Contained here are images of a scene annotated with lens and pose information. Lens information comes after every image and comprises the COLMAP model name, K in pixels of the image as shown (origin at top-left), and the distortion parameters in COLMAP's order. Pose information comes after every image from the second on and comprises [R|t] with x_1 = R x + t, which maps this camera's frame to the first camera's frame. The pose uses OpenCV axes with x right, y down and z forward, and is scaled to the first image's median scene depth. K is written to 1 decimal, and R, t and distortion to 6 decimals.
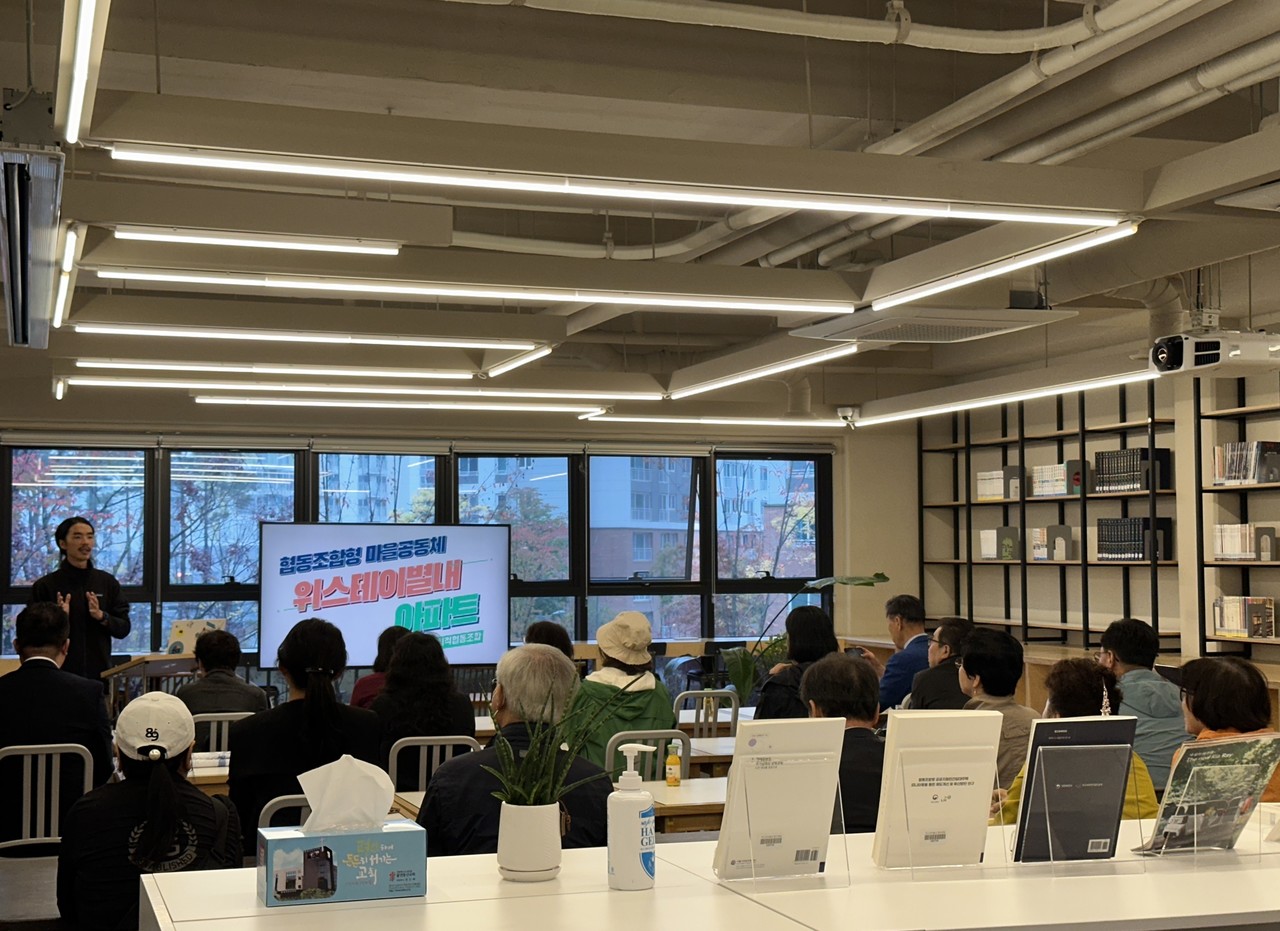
lens RADIAL K [[1773.7, 0, 637.8], [0, 1773.7, 466.4], [0, 0, 1]] dist [0.115280, -0.042842]
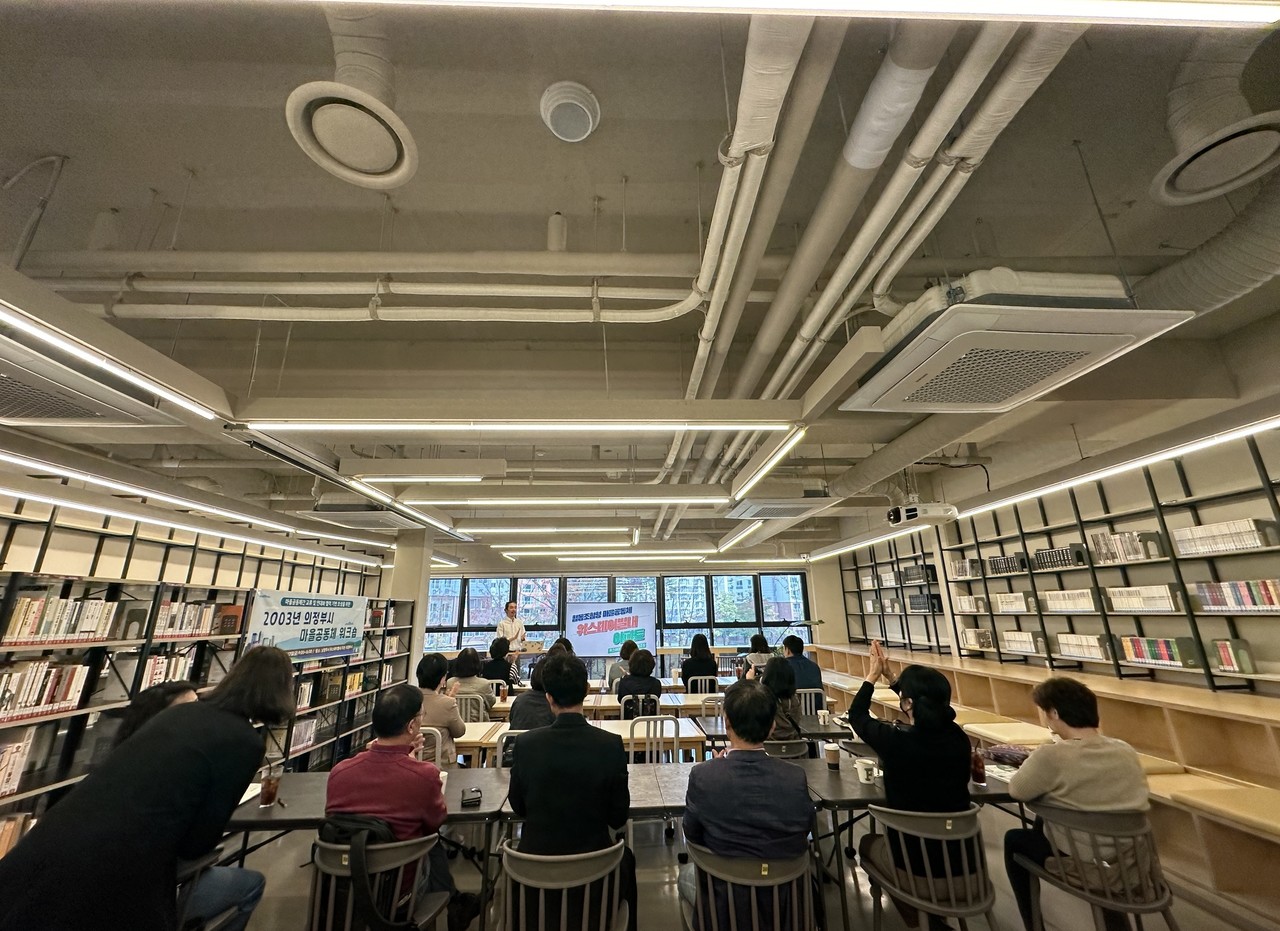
lens RADIAL K [[512.2, 0, 640.0], [0, 512.2, 465.5], [0, 0, 1]] dist [-0.000439, 0.000259]
pose [[0.956048, -0.089896, -0.279090, 0.128170], [0.024121, 0.972728, -0.230690, 0.010390], [0.292217, 0.213819, 0.932143, 0.224003]]
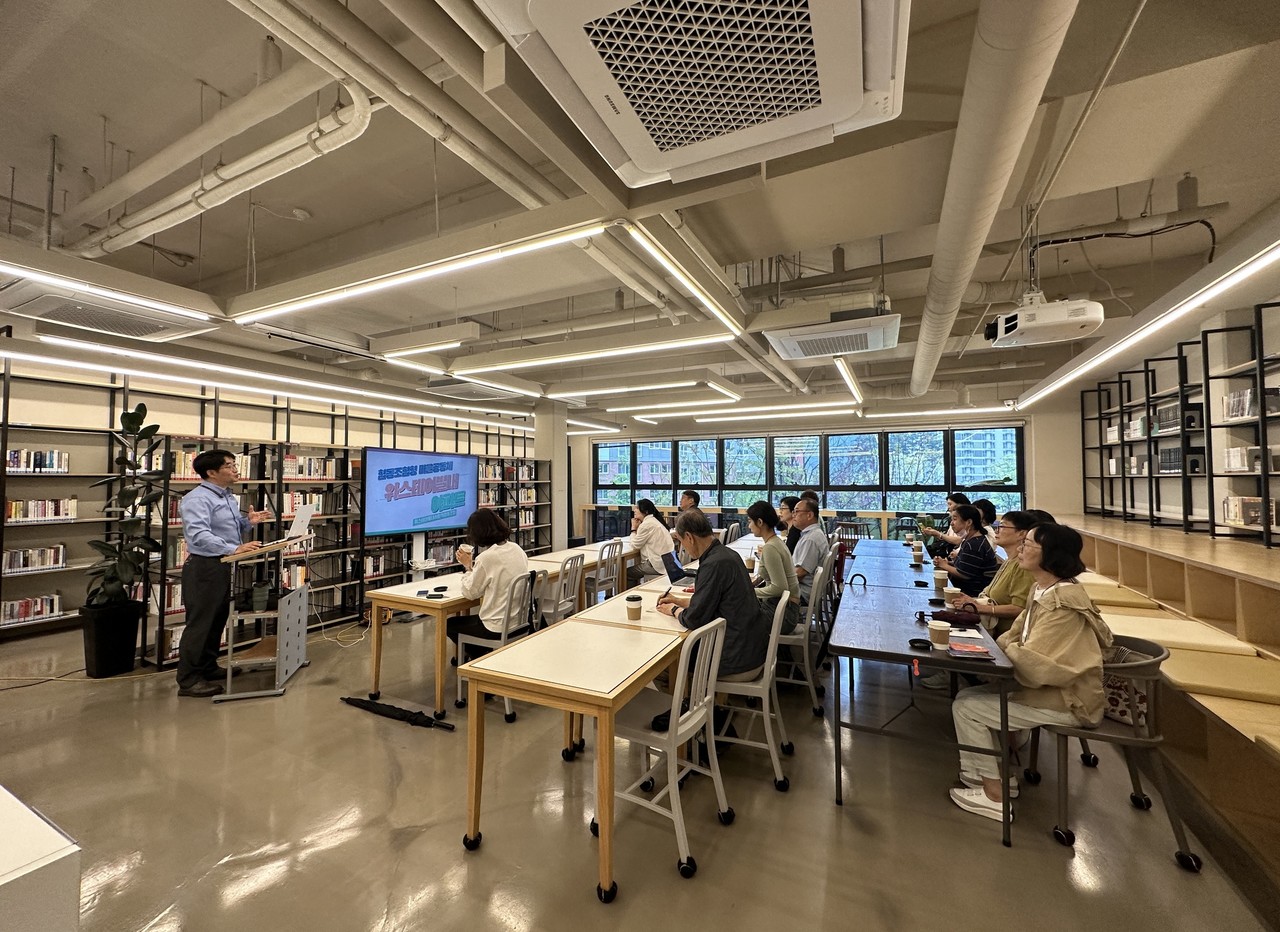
lens RADIAL K [[512.2, 0, 640.0], [0, 512.2, 466.0], [0, 0, 1]] dist [-0.000439, 0.000259]
pose [[0.699139, -0.017047, -0.714783, 0.282459], [0.033249, 0.999409, 0.008686, 0.026478], [0.714212, -0.029839, 0.699293, 0.348002]]
